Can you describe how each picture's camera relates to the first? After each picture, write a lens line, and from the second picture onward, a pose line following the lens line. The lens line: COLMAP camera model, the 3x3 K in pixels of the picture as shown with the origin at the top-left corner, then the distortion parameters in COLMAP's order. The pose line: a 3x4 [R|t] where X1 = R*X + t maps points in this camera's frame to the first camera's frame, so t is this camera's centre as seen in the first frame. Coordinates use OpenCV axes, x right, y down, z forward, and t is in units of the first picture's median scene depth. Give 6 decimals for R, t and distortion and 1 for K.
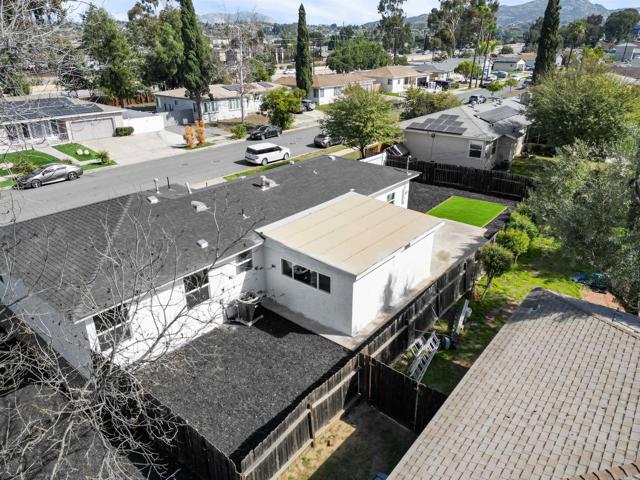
lens RADIAL K [[447.2, 0, 317.2], [0, 447.2, 240.0], [0, 0, 1]] dist [0.087782, -0.090918]
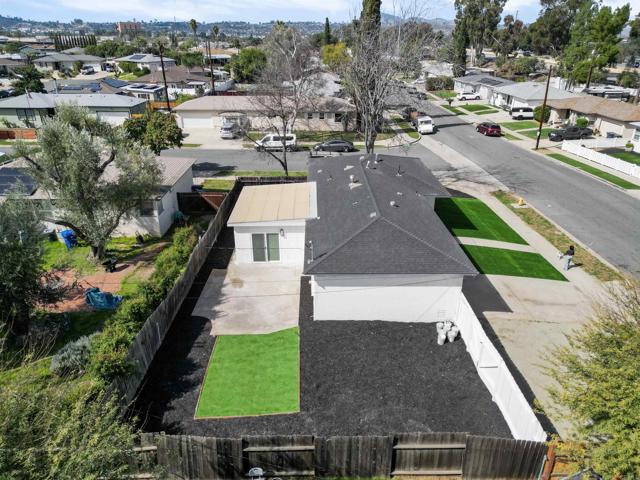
lens RADIAL K [[447.2, 0, 317.2], [0, 447.2, 240.0], [0, 0, 1]] dist [0.087782, -0.090918]
pose [[-0.765698, 0.257126, -0.589570, 0.703838], [-0.263770, 0.710472, 0.652422, -0.742469], [0.586628, 0.655069, -0.476185, 1.488051]]
